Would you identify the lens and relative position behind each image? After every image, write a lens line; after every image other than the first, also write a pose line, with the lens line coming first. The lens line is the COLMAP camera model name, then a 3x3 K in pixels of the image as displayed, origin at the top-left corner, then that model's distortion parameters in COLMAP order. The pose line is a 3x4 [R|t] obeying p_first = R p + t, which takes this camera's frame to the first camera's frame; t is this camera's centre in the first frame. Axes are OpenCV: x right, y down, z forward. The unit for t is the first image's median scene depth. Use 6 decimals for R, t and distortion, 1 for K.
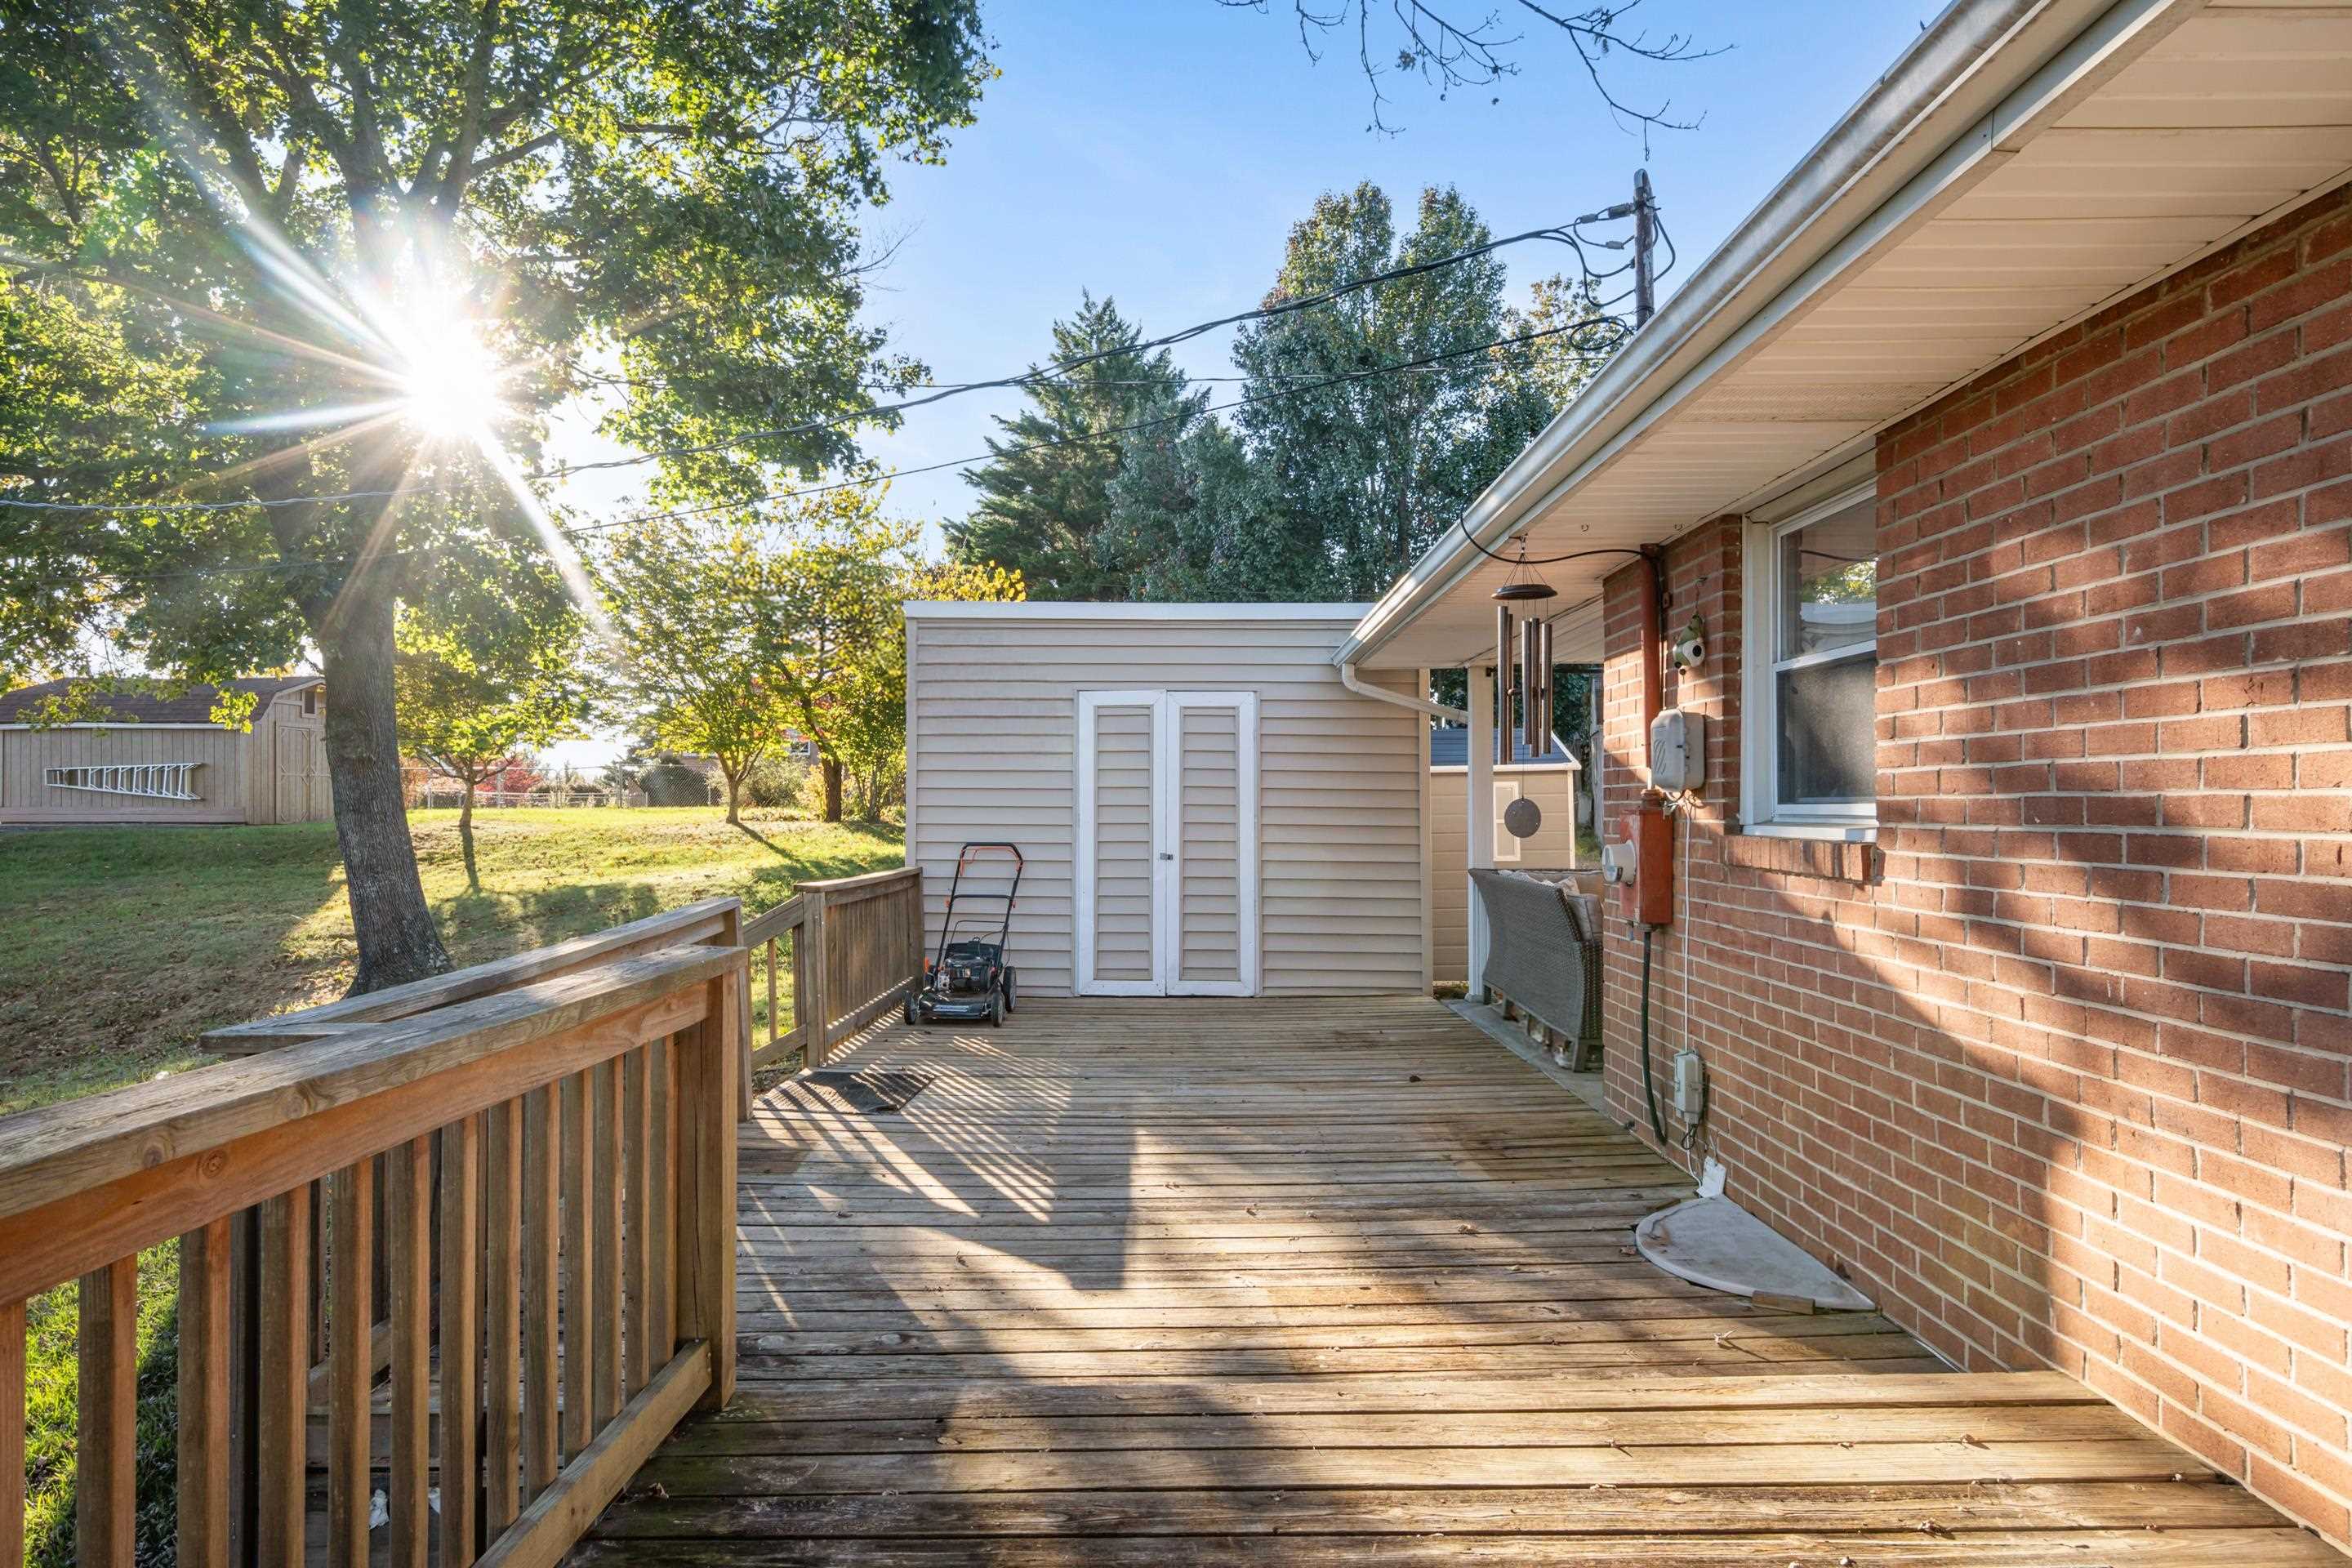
lens RADIAL K [[1432.5, 0, 1179.3], [0, 1432.5, 785.9], [0, 0, 1]] dist [0.003035, -0.008290]
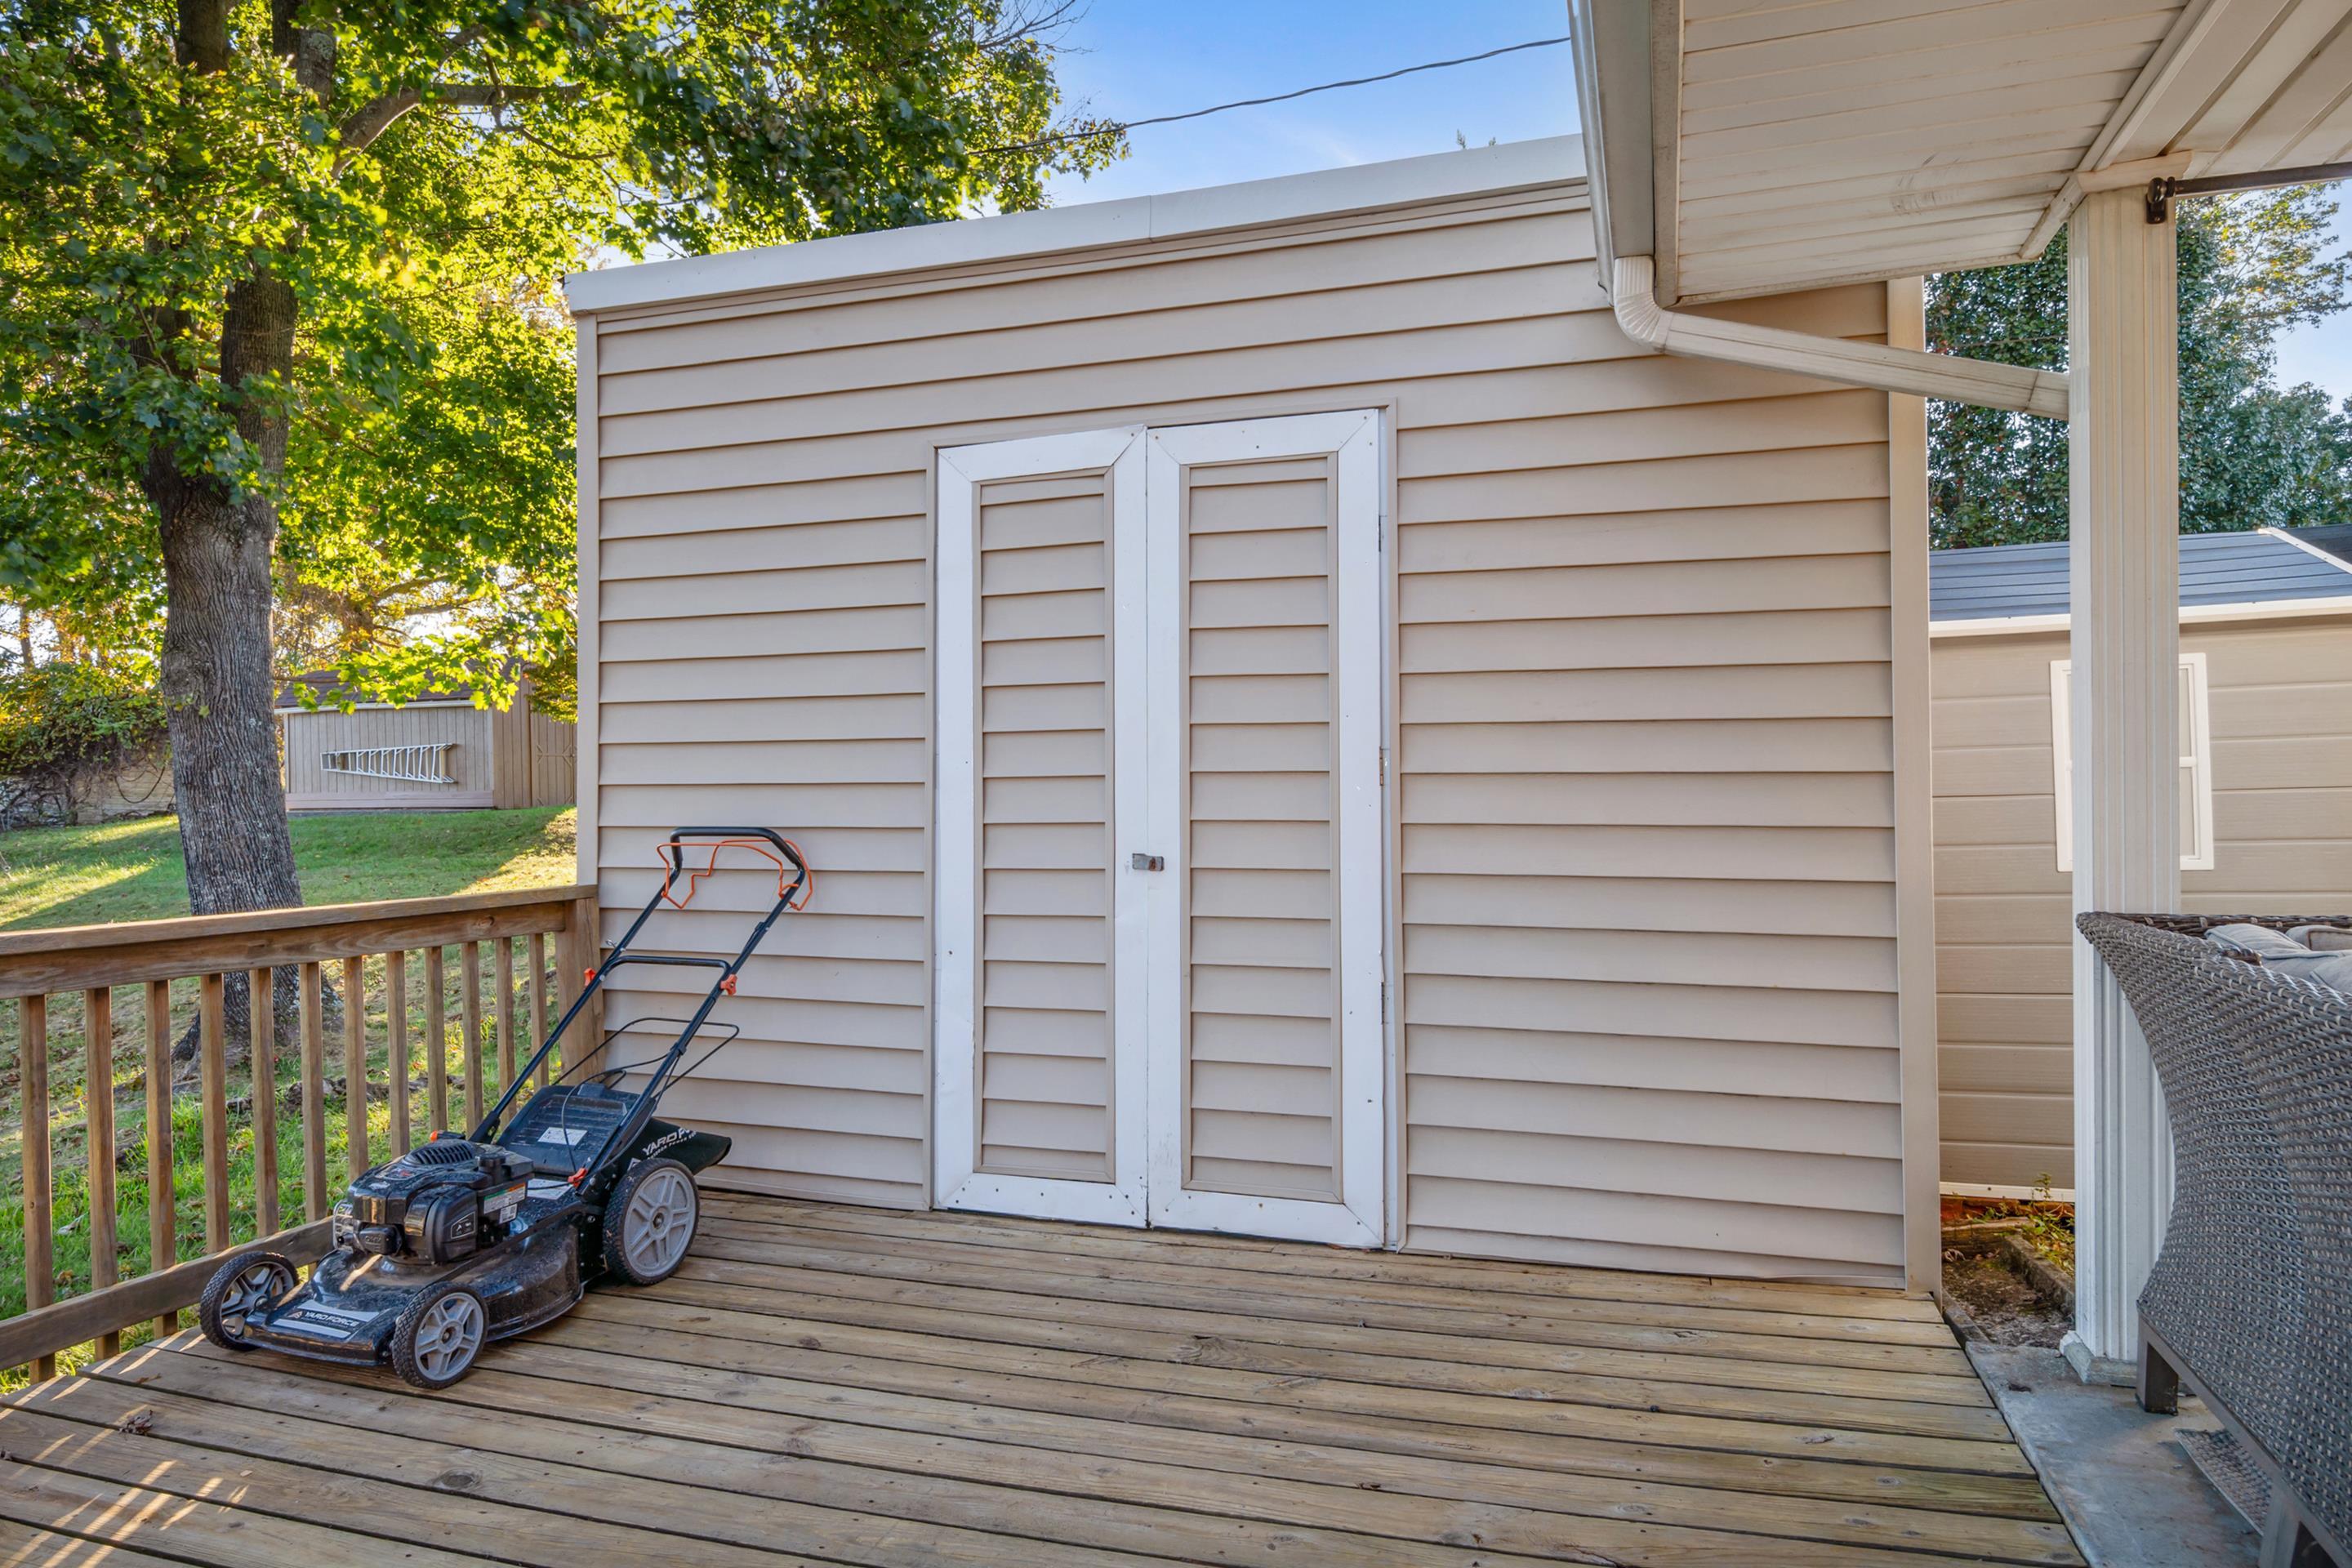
lens RADIAL K [[1432.5, 0, 1141.1], [0, 1432.5, 814.5], [0, 0, 1]] dist [0.003035, -0.008290]
pose [[0.944815, -0.005775, -0.327555, 0.113980], [0.016256, 0.999439, 0.029268, 0.025470], [0.327202, -0.032977, 0.944379, 0.640219]]
